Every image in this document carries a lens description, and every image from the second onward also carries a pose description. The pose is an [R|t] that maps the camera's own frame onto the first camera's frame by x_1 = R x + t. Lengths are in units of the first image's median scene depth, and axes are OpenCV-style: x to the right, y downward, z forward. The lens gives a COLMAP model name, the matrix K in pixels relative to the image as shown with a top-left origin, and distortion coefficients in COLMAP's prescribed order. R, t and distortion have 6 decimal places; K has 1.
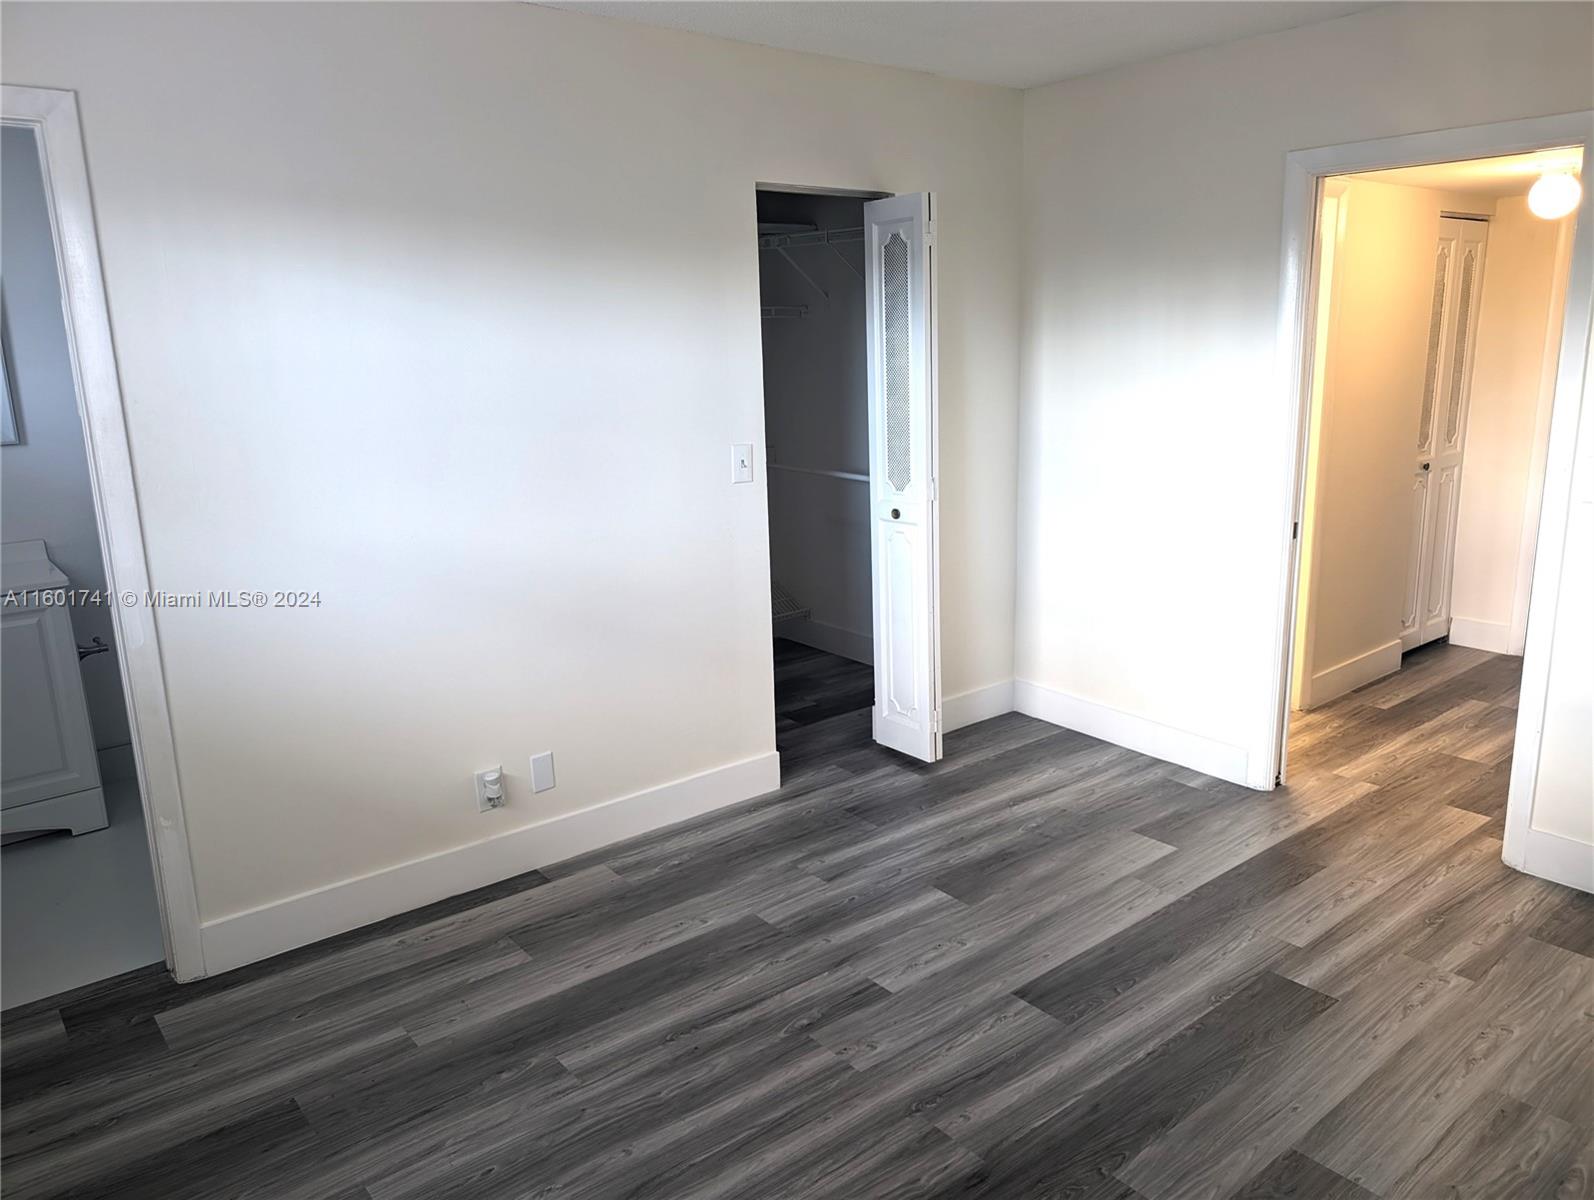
lens RADIAL K [[1170.5, 0, 790.6], [0, 1170.5, 595.2], [0, 0, 1]] dist [-0.001327, 0.002998]
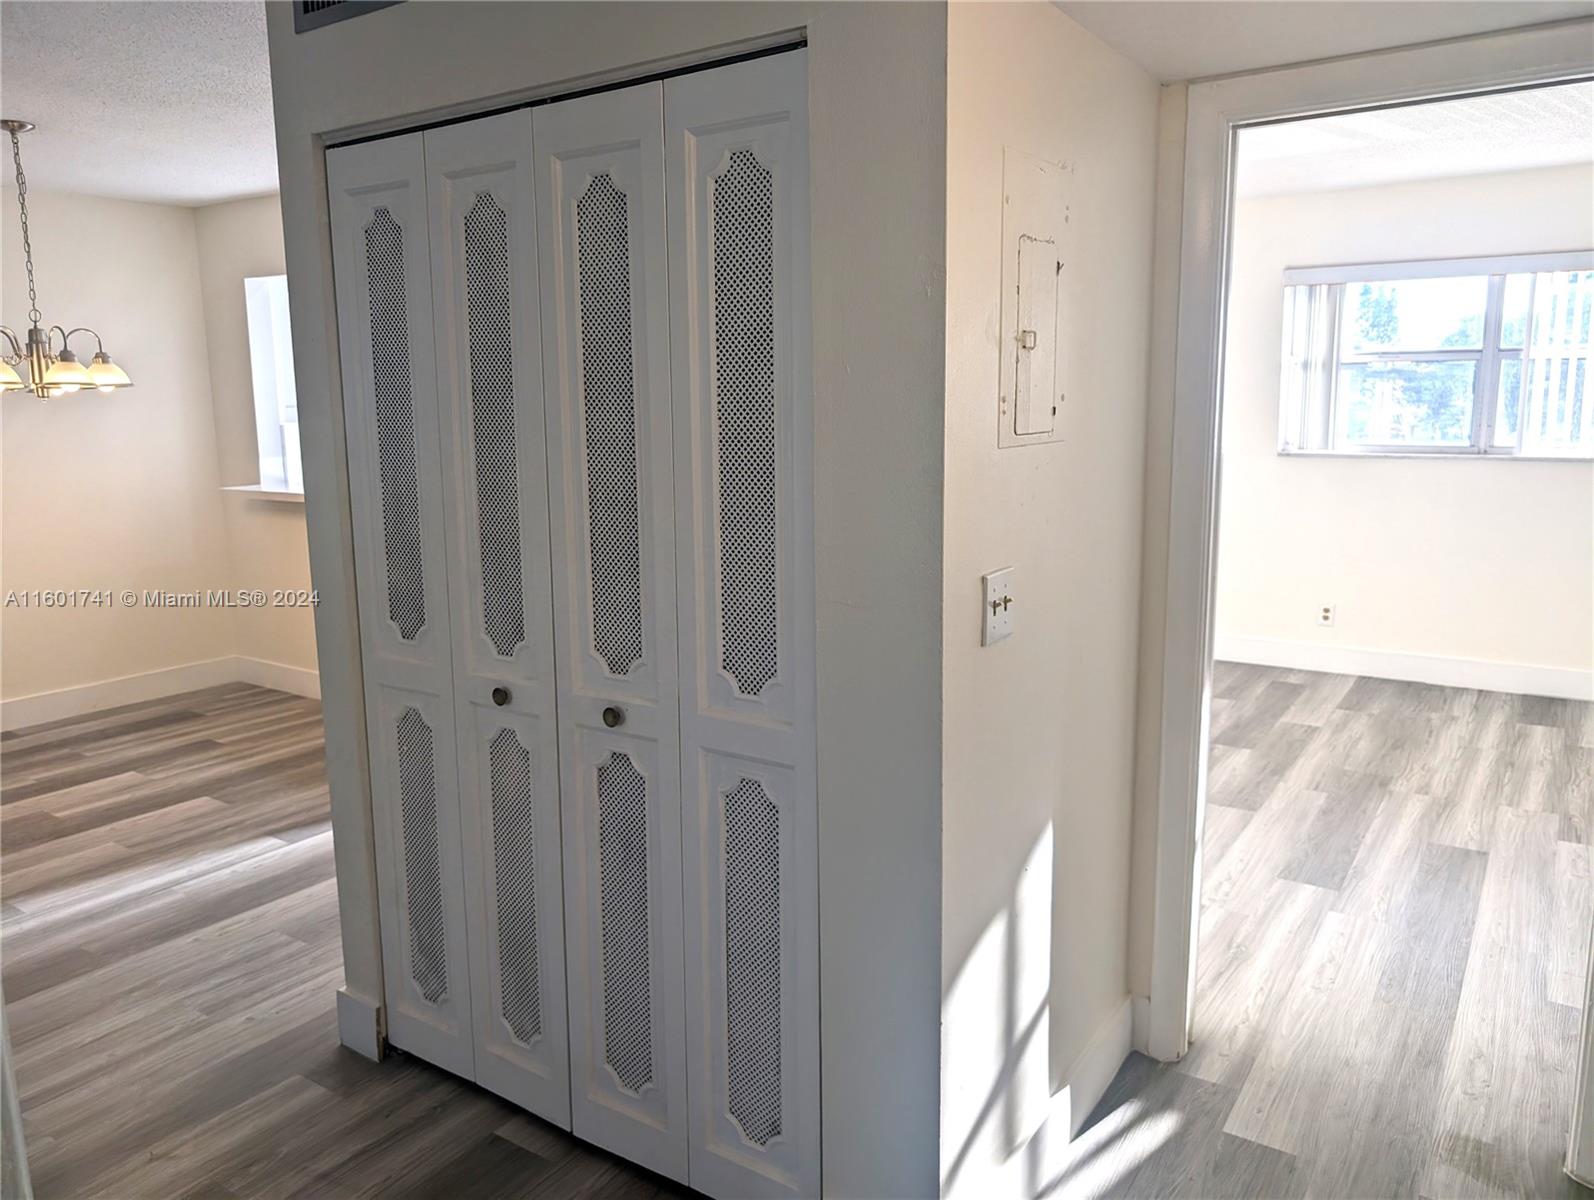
lens RADIAL K [[1170.5, 0, 790.6], [0, 1170.5, 595.2], [0, 0, 1]] dist [-0.001327, 0.002998]
pose [[-0.956468, 0.085552, -0.279017, 1.398146], [-0.028529, 0.924077, 0.381140, -0.448013], [0.290441, 0.372508, -0.881409, 1.982298]]
